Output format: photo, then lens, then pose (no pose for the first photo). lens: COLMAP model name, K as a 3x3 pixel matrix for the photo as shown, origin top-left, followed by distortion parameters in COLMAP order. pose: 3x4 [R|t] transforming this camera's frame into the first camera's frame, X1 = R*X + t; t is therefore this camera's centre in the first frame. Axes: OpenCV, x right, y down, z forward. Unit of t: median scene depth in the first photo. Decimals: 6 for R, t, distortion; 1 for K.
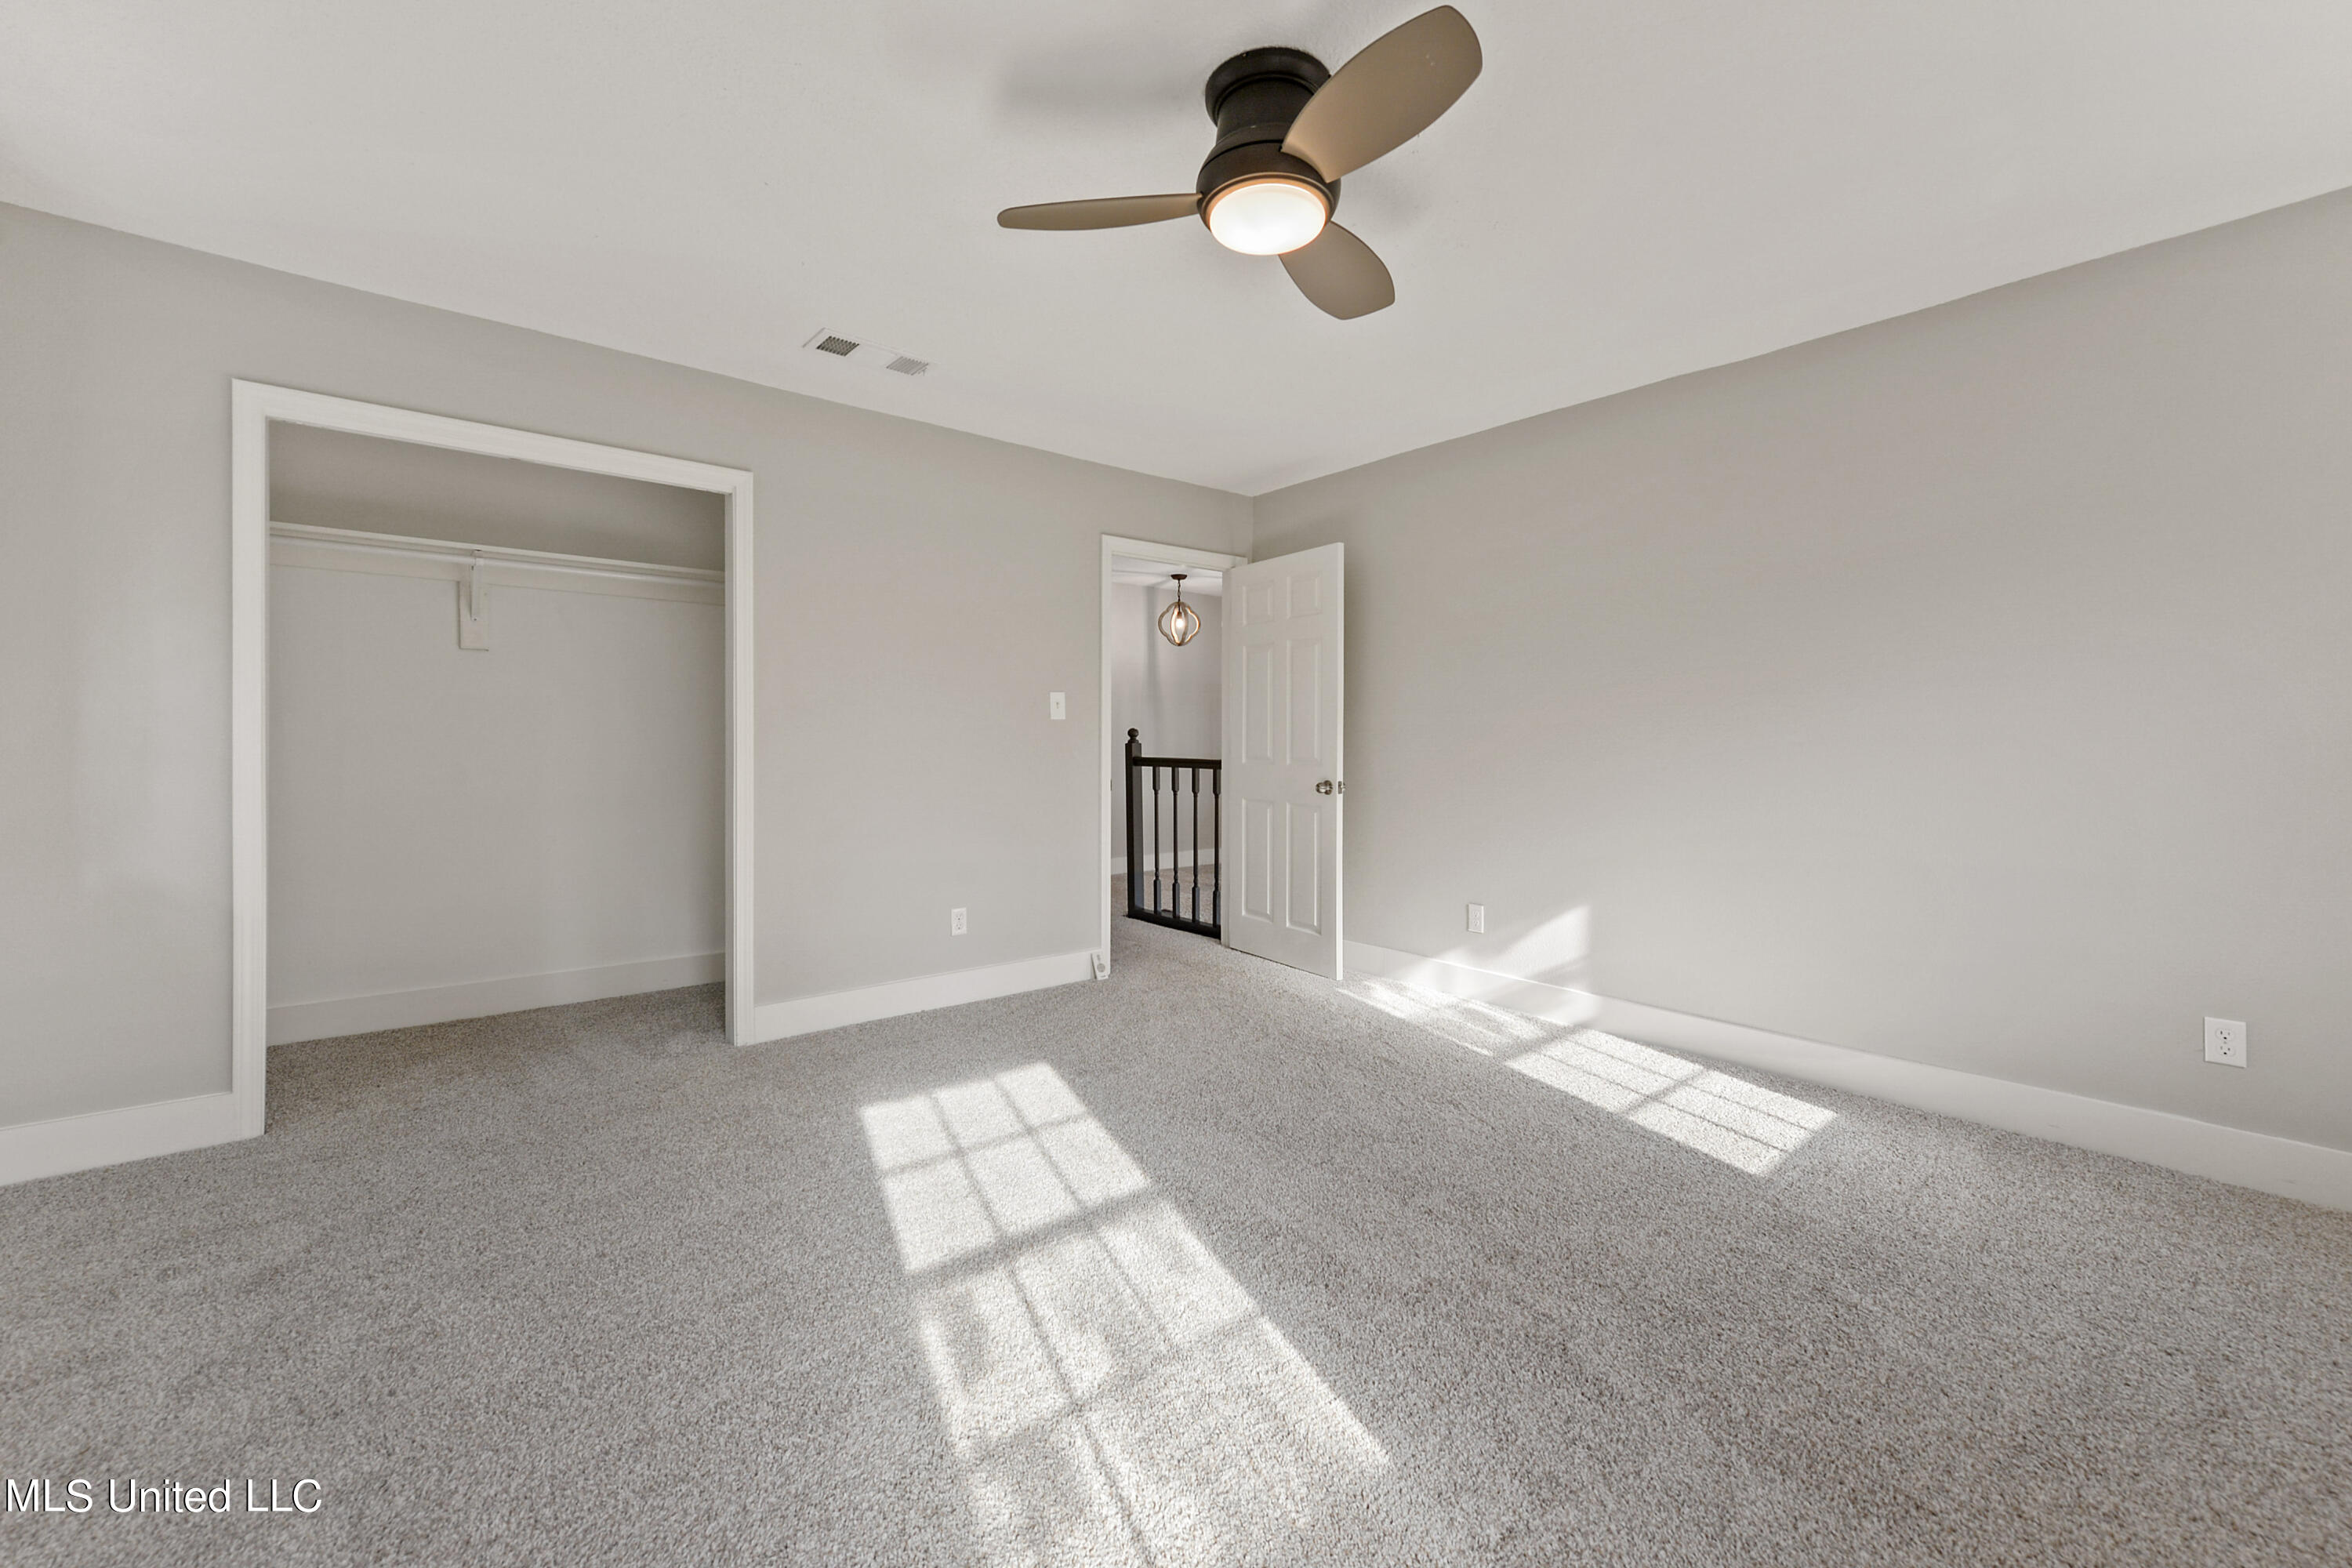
lens RADIAL K [[950.6, 0, 1173.5], [0, 950.6, 753.0], [0, 0, 1]] dist [0.001847, 0.000407]
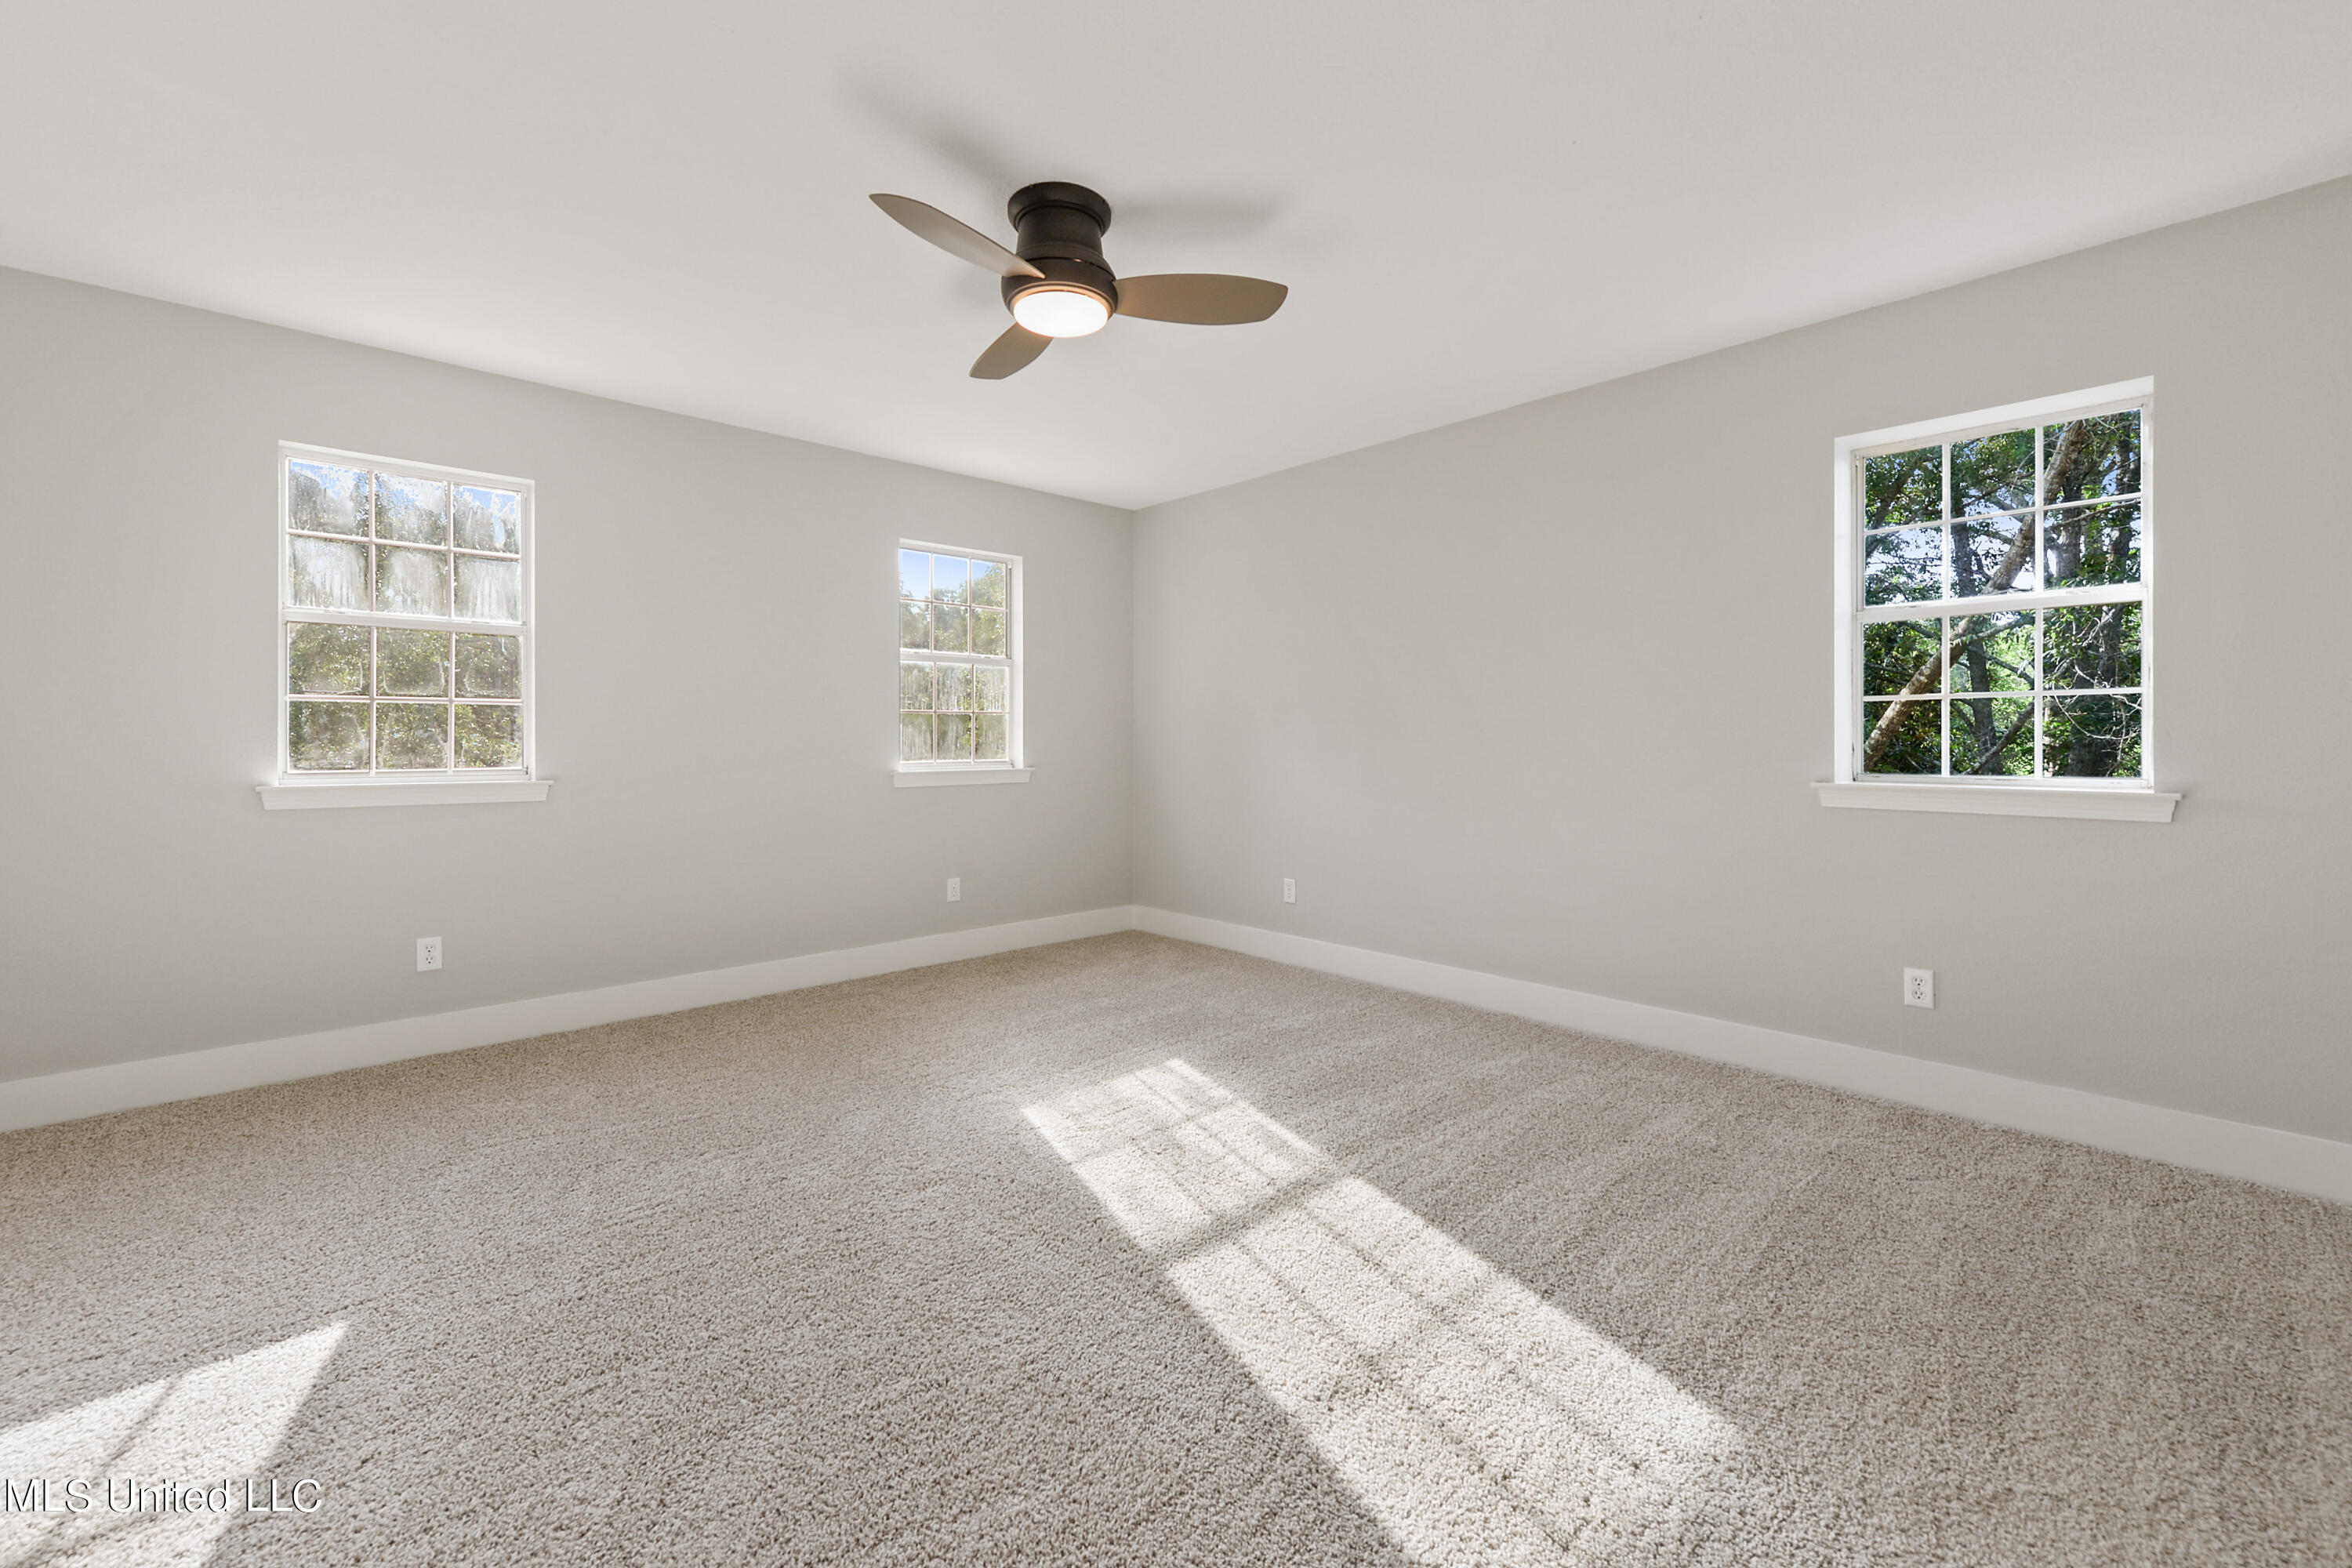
lens RADIAL K [[950.6, 0, 1173.5], [0, 950.6, 753.0], [0, 0, 1]] dist [0.001847, 0.000407]
pose [[-0.999027, -0.001454, -0.044079, 0.006053], [-0.001885, 0.999951, 0.009729, -0.002467], [0.044062, 0.009803, -0.998981, 2.063883]]
